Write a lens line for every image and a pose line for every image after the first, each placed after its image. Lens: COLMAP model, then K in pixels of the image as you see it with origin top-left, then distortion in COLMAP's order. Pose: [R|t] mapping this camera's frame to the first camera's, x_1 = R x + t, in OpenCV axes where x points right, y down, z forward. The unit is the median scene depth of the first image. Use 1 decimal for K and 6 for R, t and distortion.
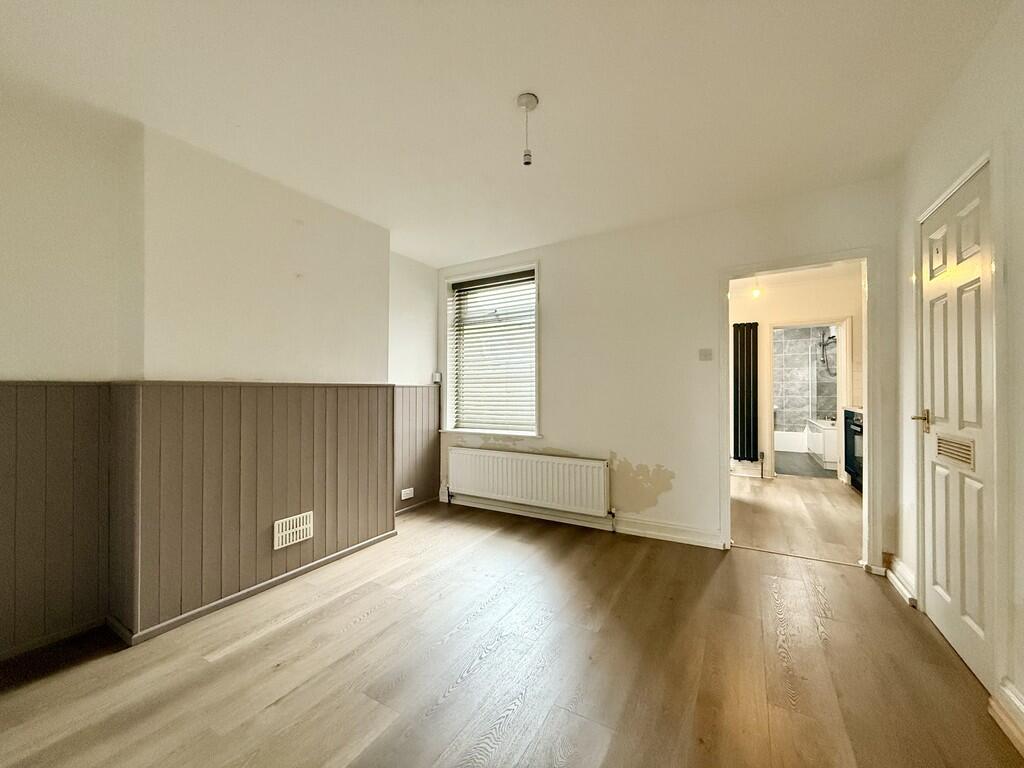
lens RADIAL K [[403.4, 0, 508.4], [0, 403.4, 384.3], [0, 0, 1]] dist [0.001141, 0.000056]
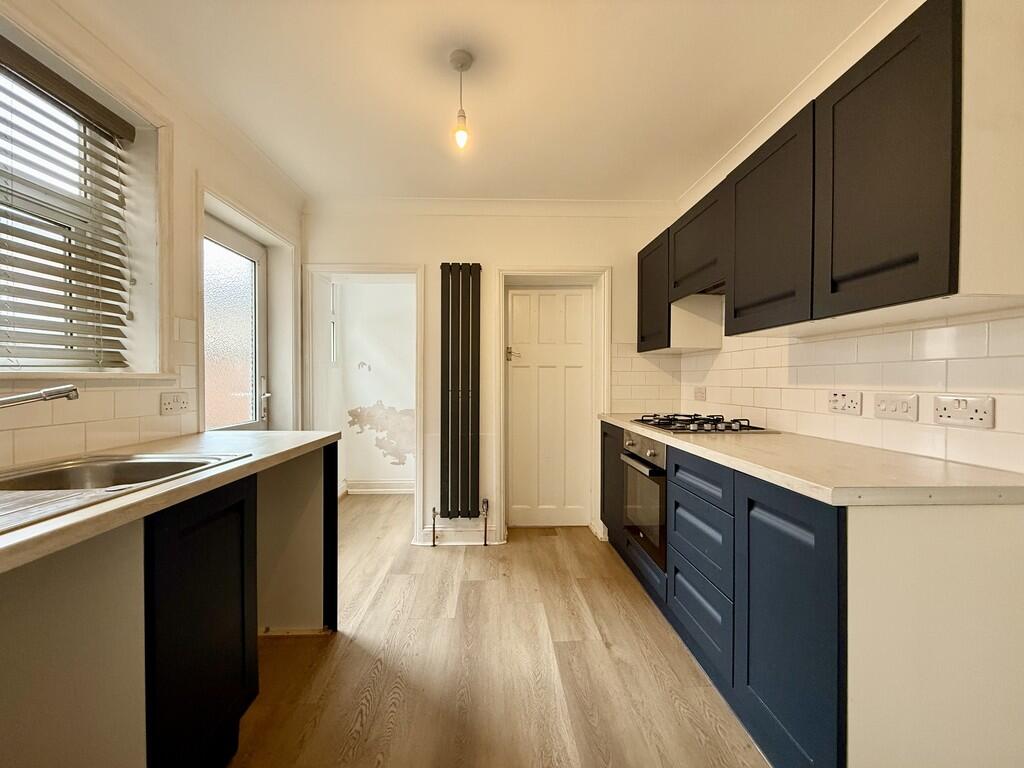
lens RADIAL K [[403.4, 0, 508.4], [0, 403.4, 384.3], [0, 0, 1]] dist [0.001141, 0.000056]
pose [[0.840738, 0.000163, 0.541442, 0.252062], [-0.006908, 0.999922, 0.010425, 0.002149], [-0.541398, -0.012505, 0.840673, 0.368870]]
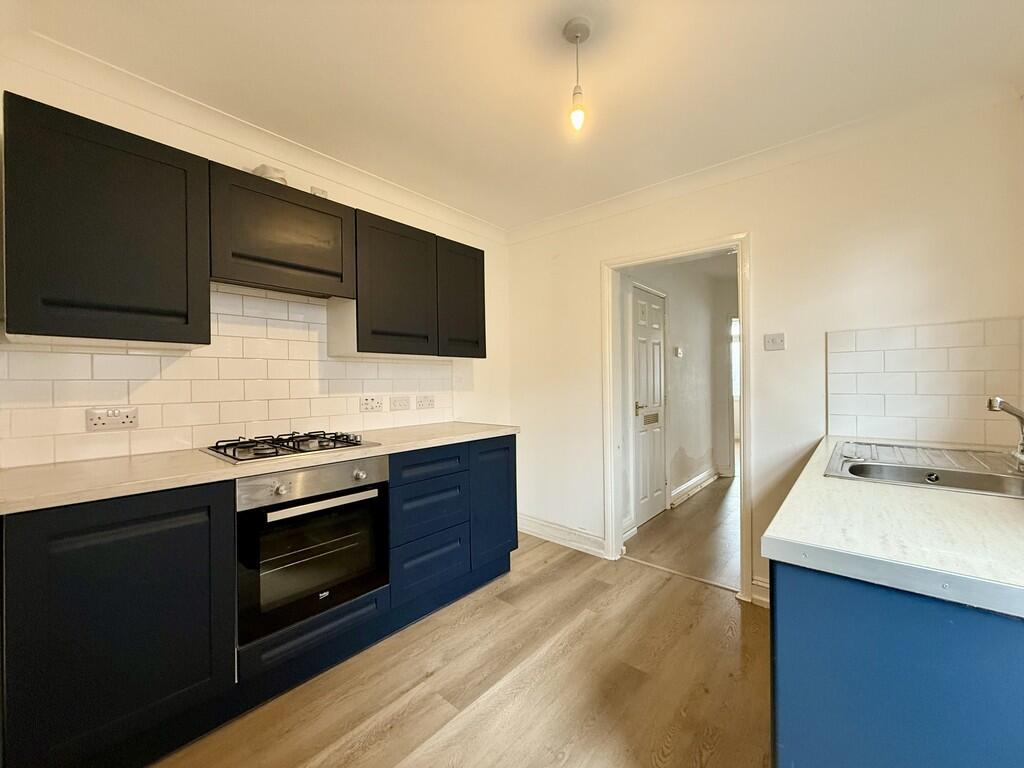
lens RADIAL K [[403.4, 0, 508.4], [0, 403.4, 384.3], [0, 0, 1]] dist [0.001141, 0.000056]
pose [[-0.982499, 0.004966, 0.186202, 0.347702], [0.004976, 0.999988, -0.000412, -0.002812], [-0.186202, 0.000522, -0.982511, 0.760232]]
